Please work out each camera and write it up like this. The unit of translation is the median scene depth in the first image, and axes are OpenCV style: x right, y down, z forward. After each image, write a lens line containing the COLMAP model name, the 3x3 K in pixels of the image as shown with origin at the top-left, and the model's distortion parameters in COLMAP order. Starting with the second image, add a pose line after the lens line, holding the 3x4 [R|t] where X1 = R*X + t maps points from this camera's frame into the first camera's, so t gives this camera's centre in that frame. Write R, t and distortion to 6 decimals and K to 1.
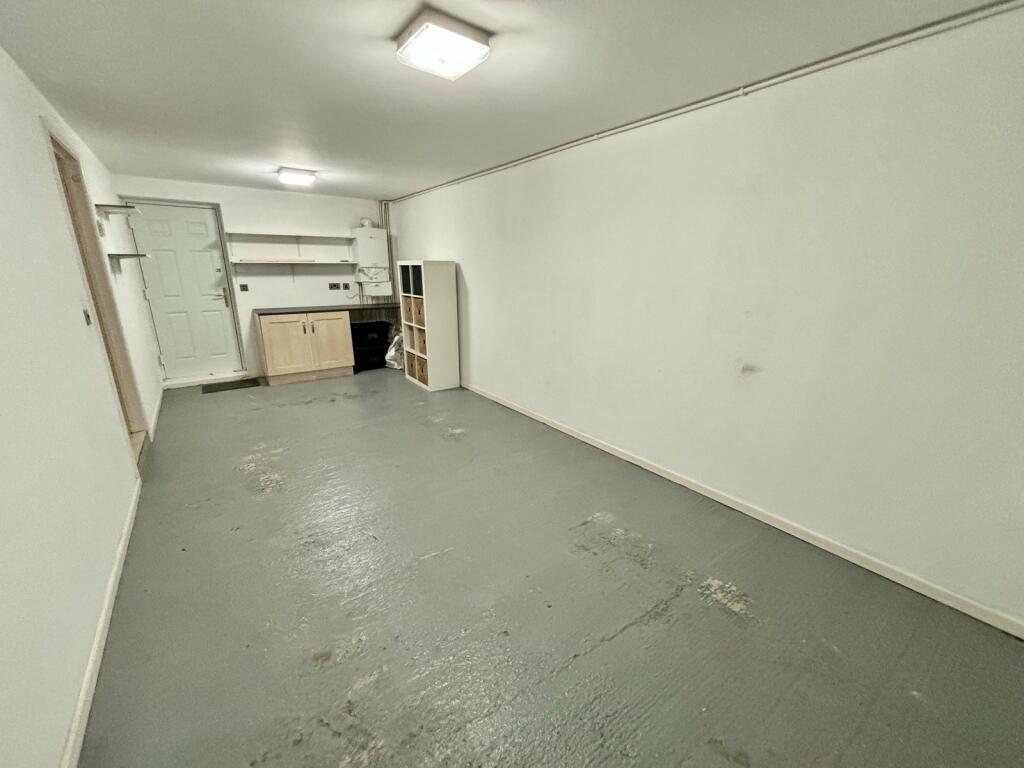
lens RADIAL K [[408.6, 0, 509.8], [0, 408.6, 384.7], [0, 0, 1]] dist [-0.012055, -0.000008]
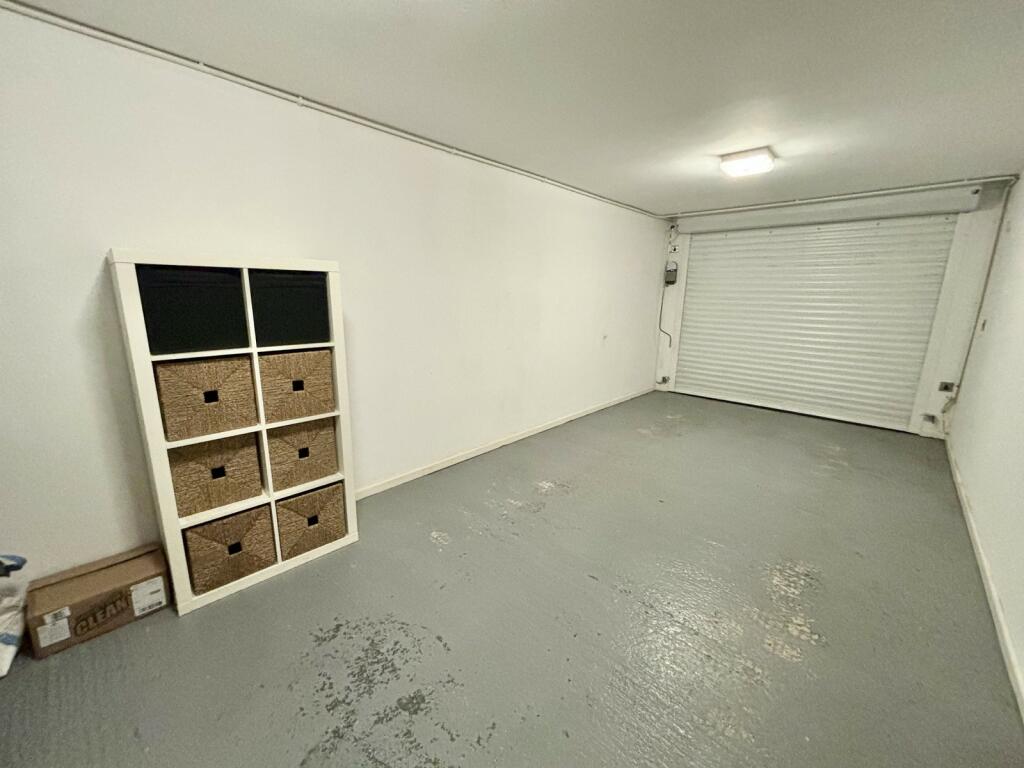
lens RADIAL K [[413.4, 0, 512.0], [0, 413.4, 384.0], [0, 0, 1]] dist [0.001853, 0.000183]
pose [[-0.180812, -0.227892, 0.956751, -1.041305], [0.249475, 0.930342, 0.268748, -0.377027], [-0.951351, 0.287278, -0.111363, 1.342496]]
